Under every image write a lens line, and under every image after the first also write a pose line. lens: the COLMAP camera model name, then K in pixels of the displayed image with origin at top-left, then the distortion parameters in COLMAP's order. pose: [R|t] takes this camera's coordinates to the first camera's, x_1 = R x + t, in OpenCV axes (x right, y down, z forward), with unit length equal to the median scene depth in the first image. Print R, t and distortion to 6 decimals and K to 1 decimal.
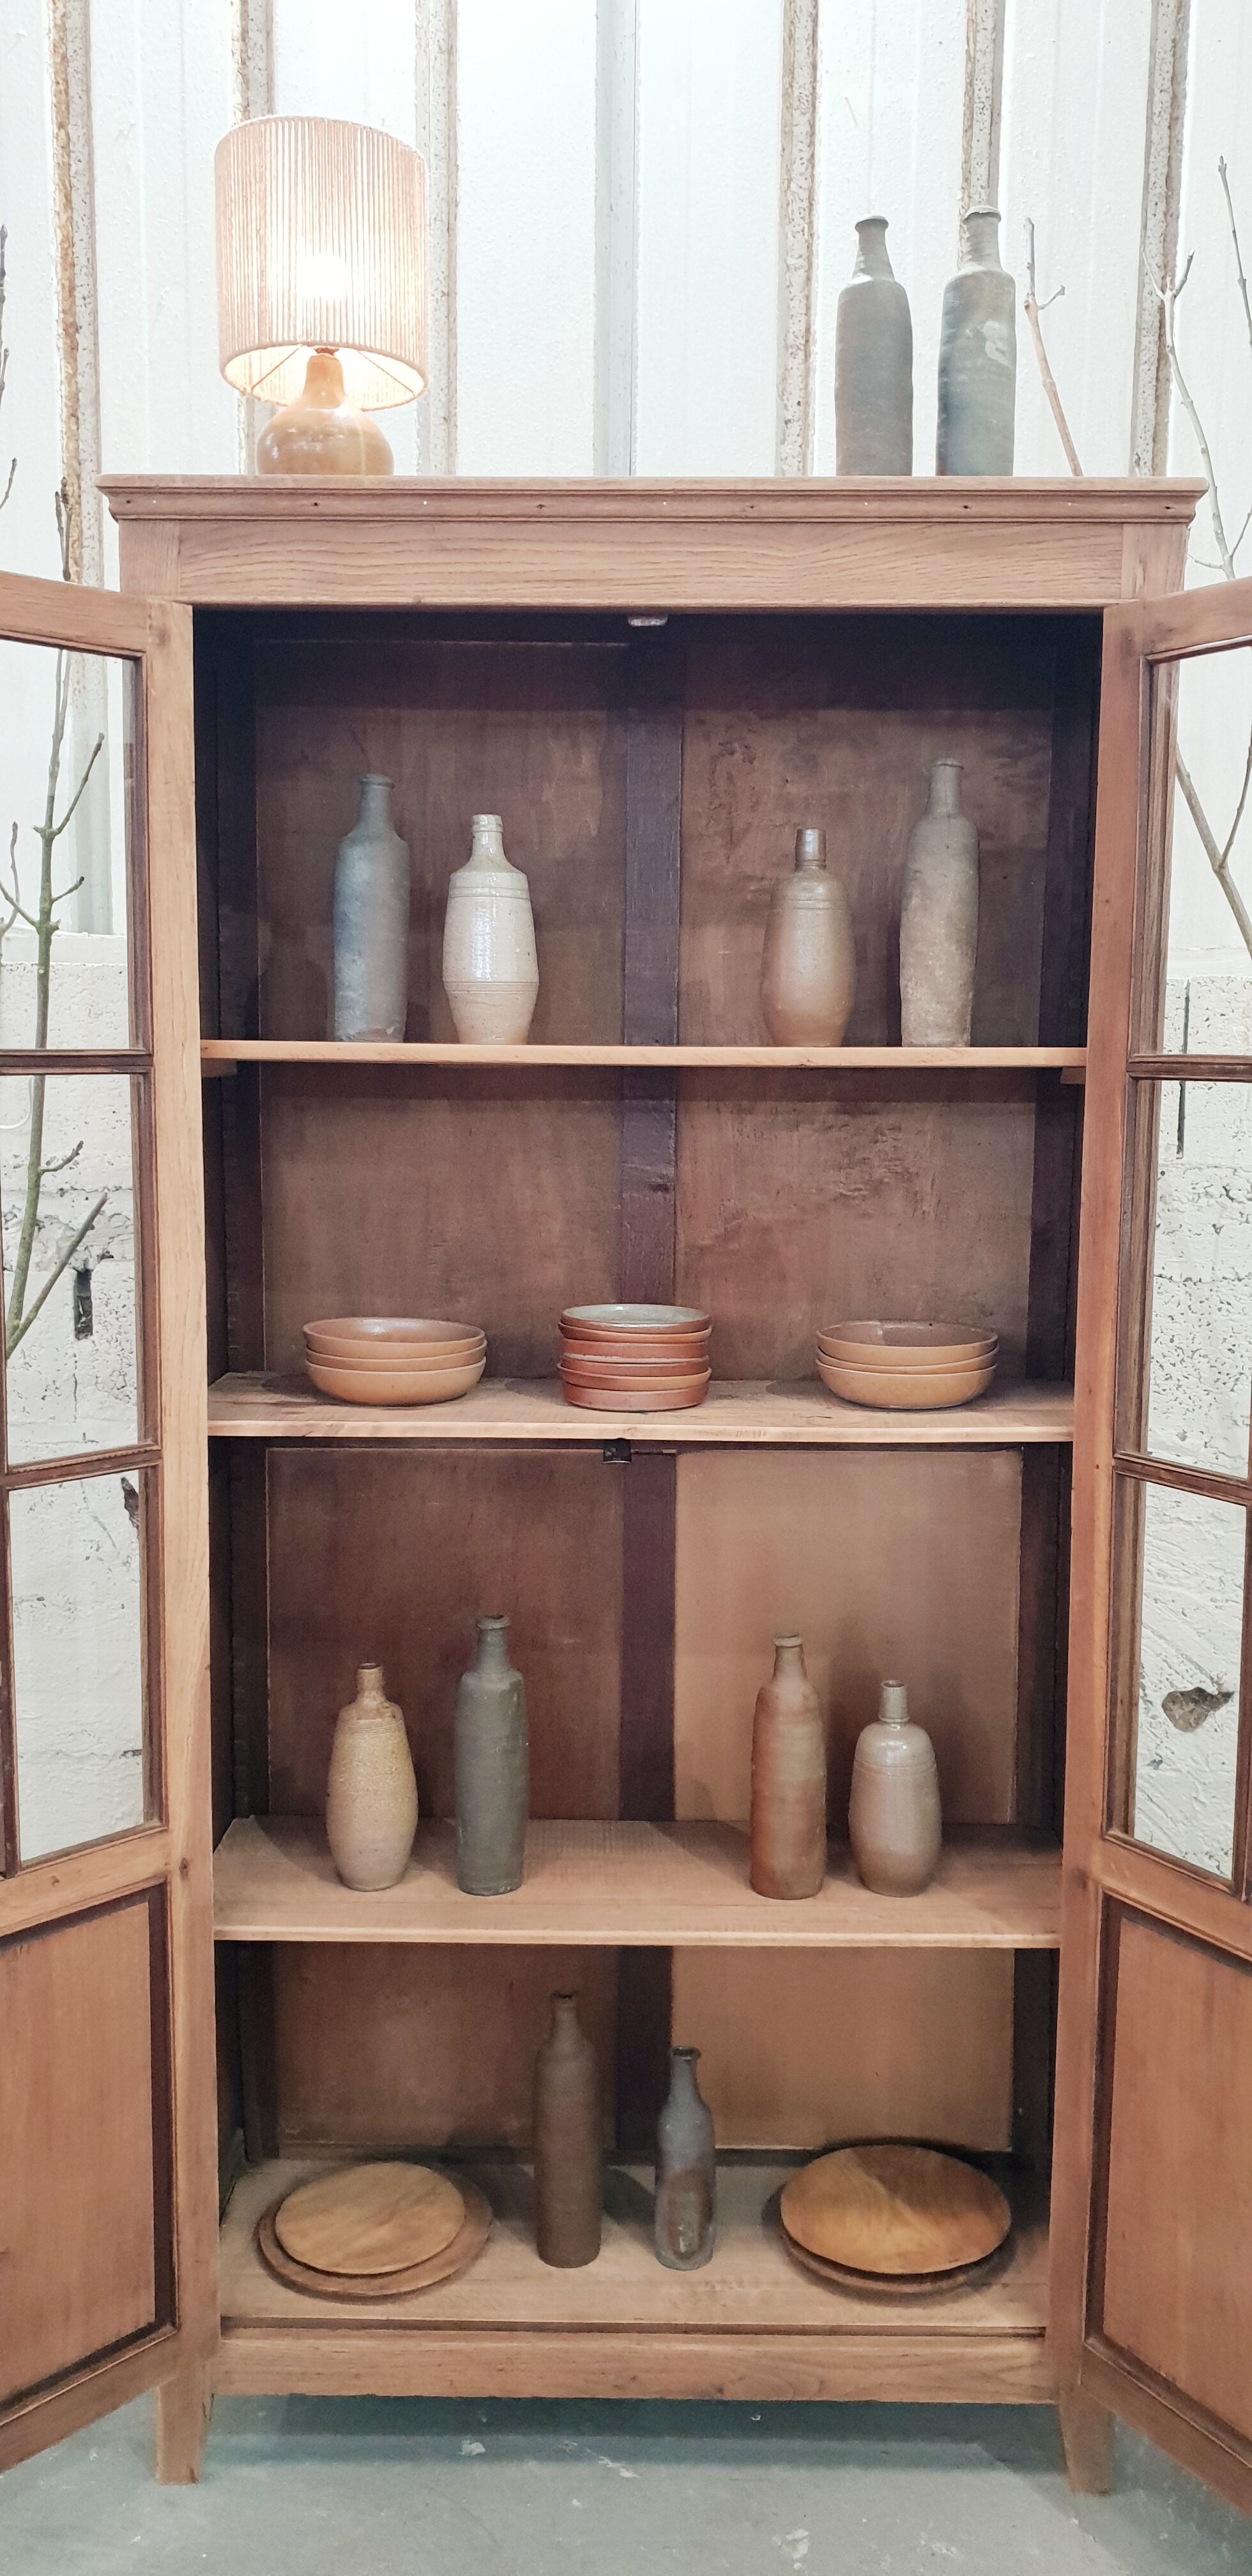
lens RADIAL K [[1999.2, 0, 657.5], [0, 1999.2, 1272.4], [0, 0, 1]] dist [0.024988, -0.026109]
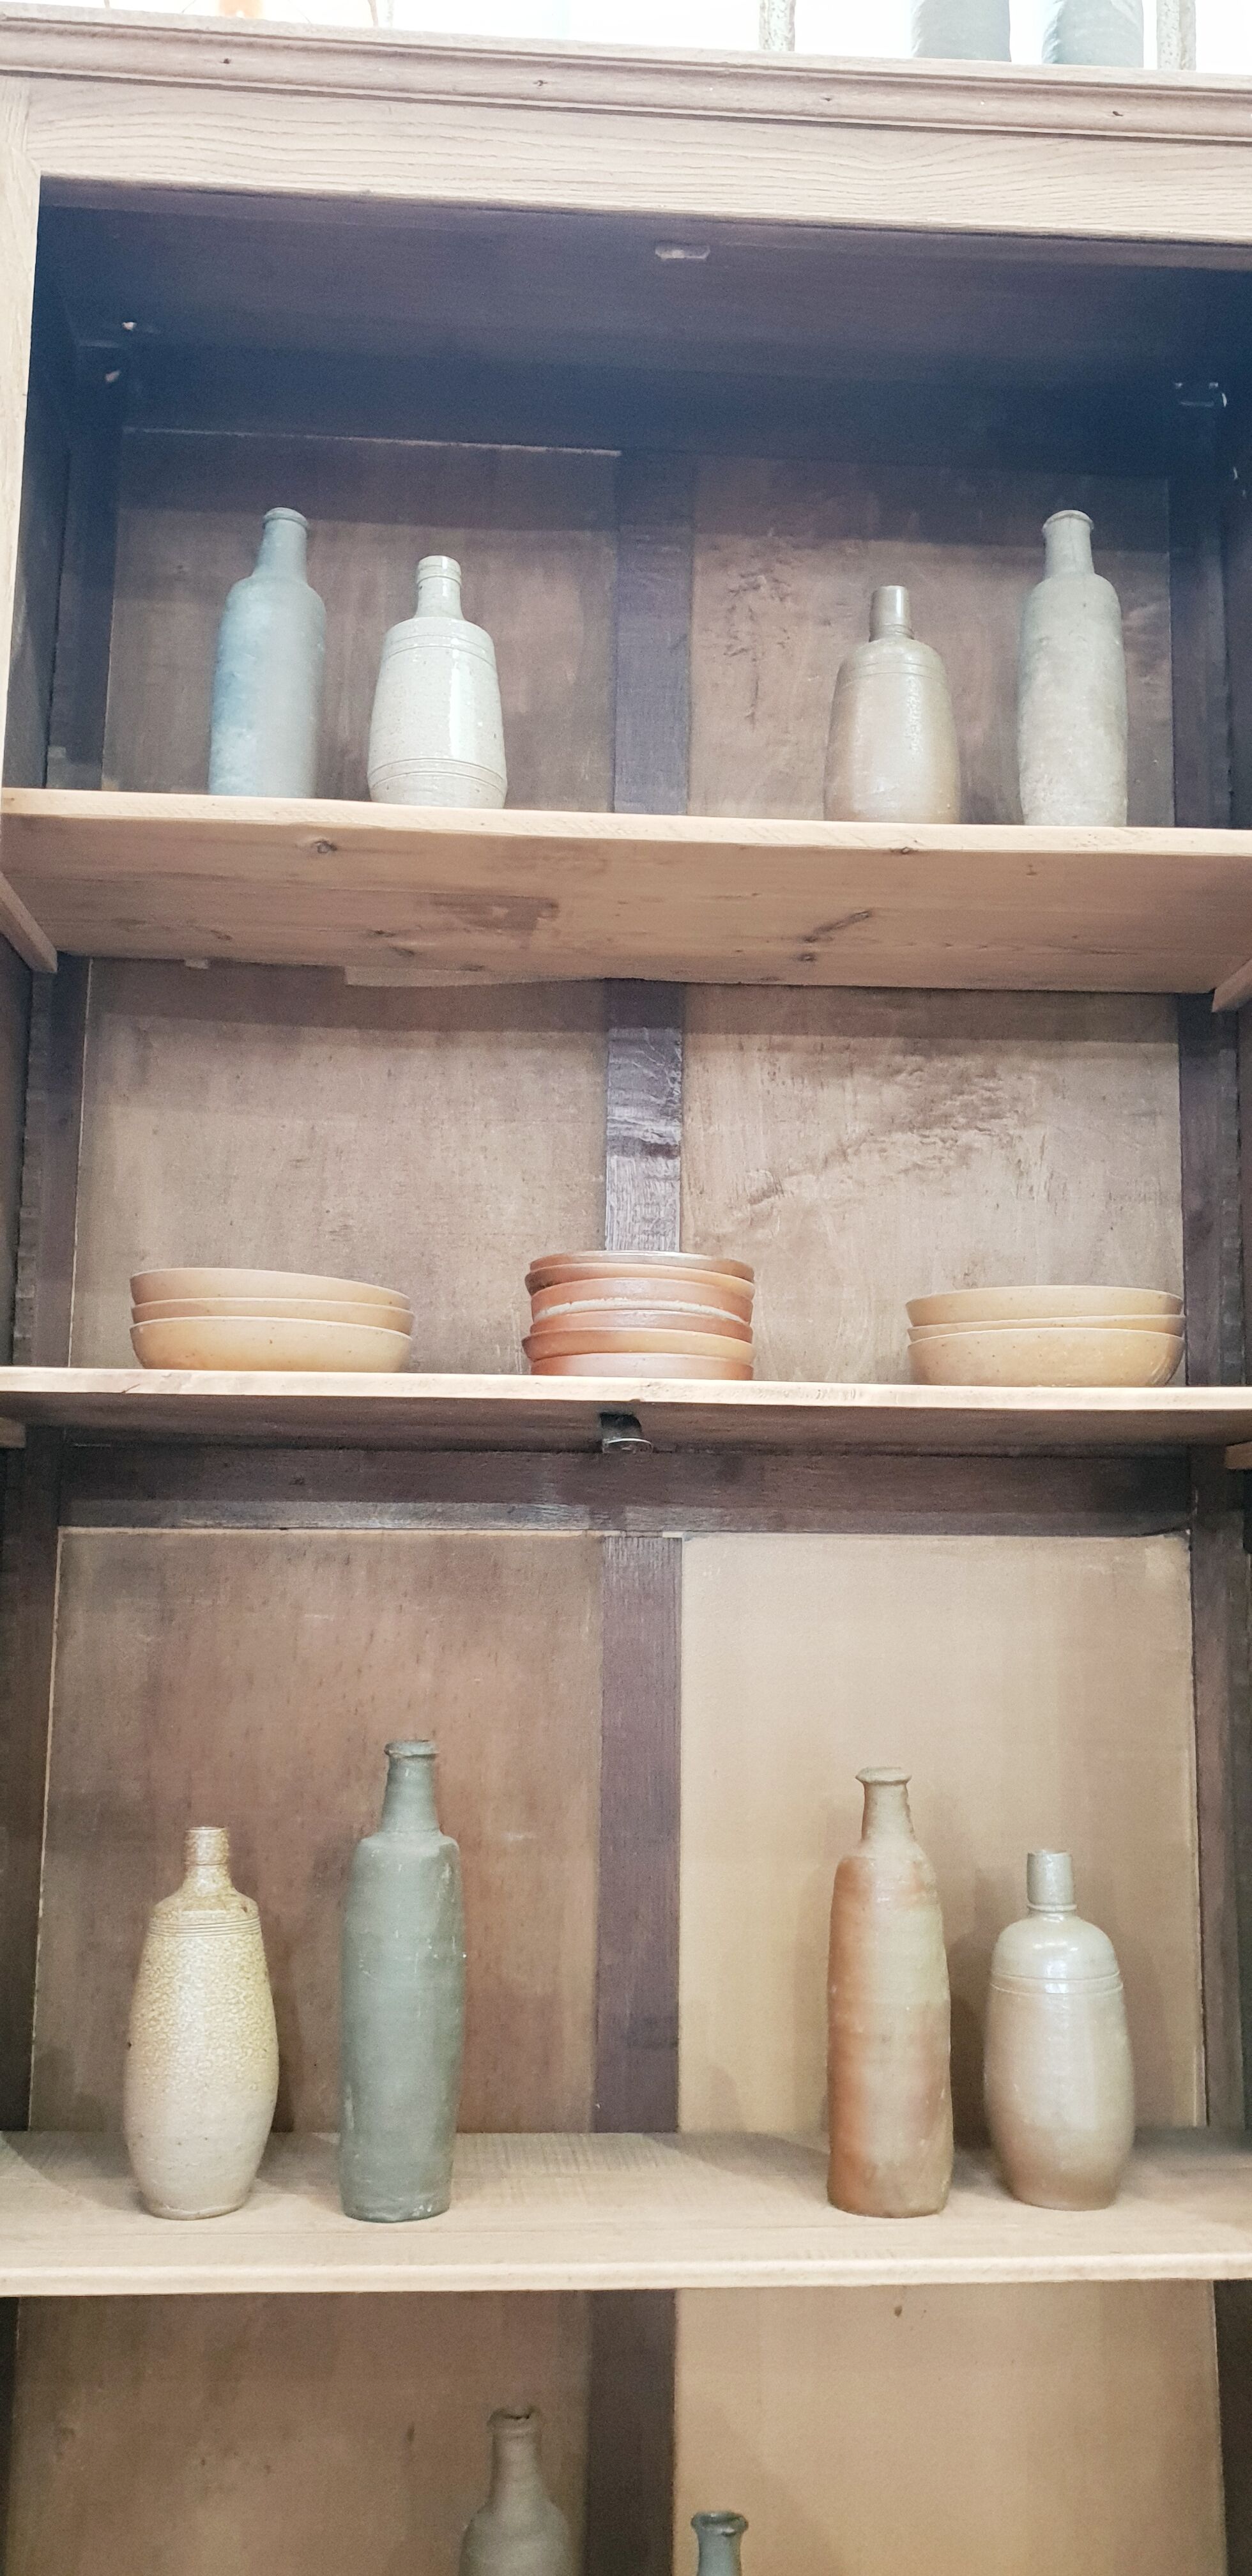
lens RADIAL K [[1999.2, 0, 650.9], [0, 1999.2, 1294.8], [0, 0, 1]] dist [0.024988, -0.026109]
pose [[0.996763, 0.015680, 0.078847, -0.058506], [0.005043, 0.966667, -0.255987, 0.193847], [-0.080233, 0.255556, 0.963459, 0.347481]]
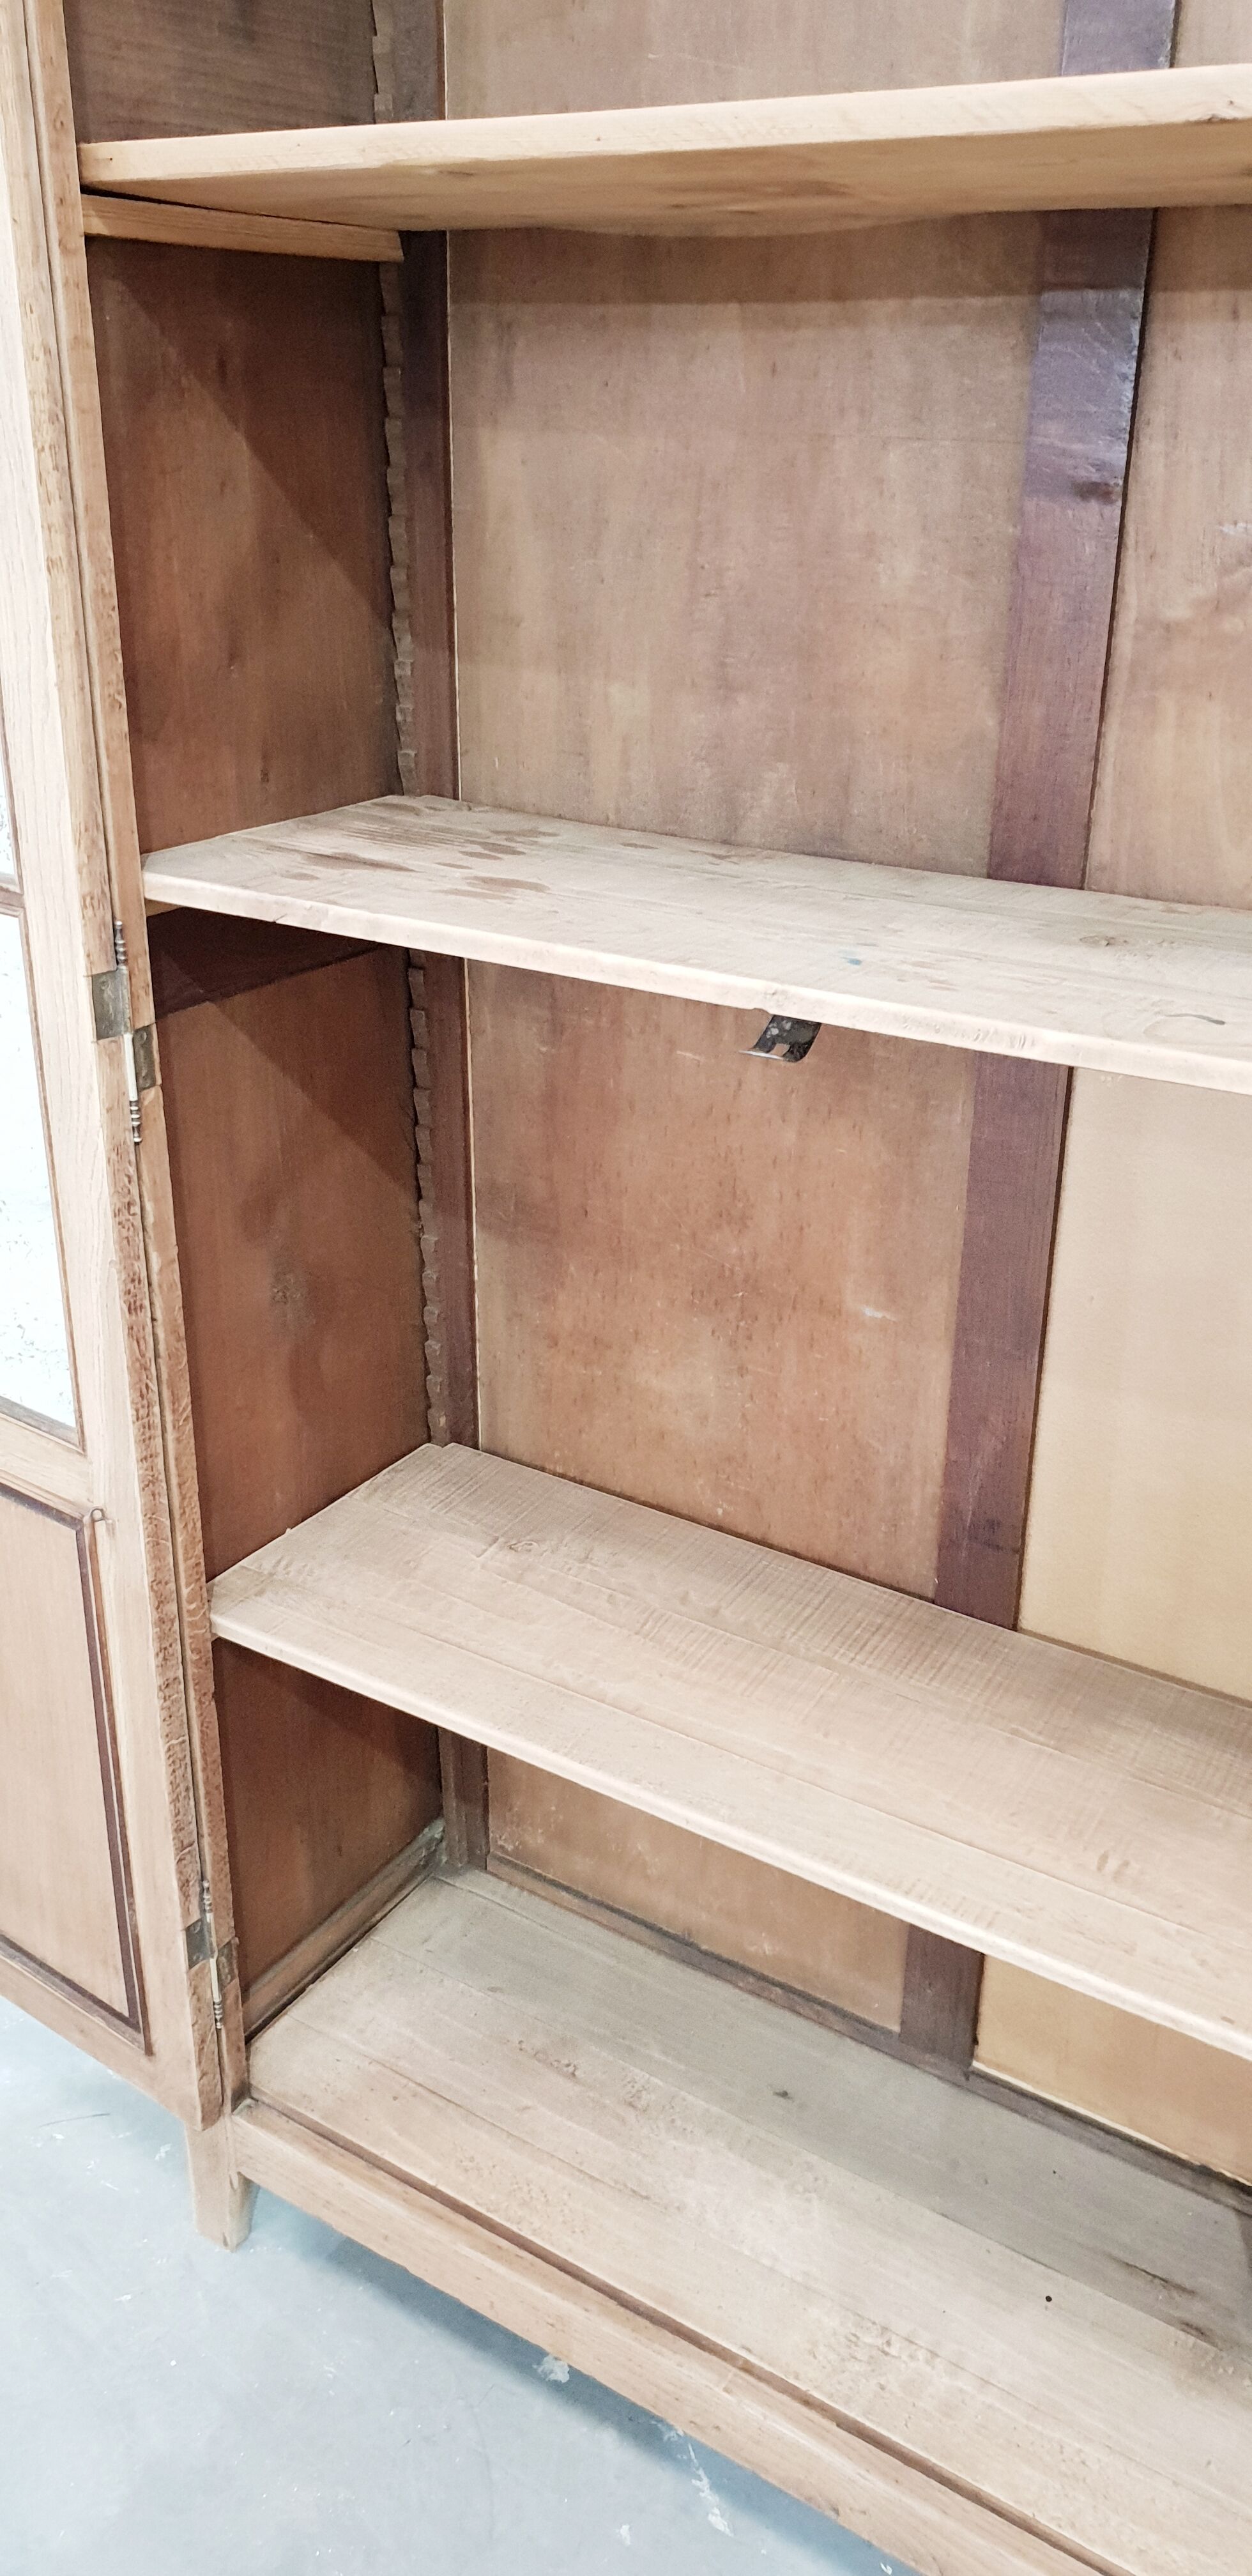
lens RADIAL K [[1999.2, 0, 647.4], [0, 1999.2, 1291.8], [0, 0, 1]] dist [0.024988, -0.026109]
pose [[0.853575, 0.210702, -0.476461, 0.191161], [-0.062667, 0.949449, 0.307601, 0.000119], [0.517188, -0.232702, 0.823630, 0.506145]]
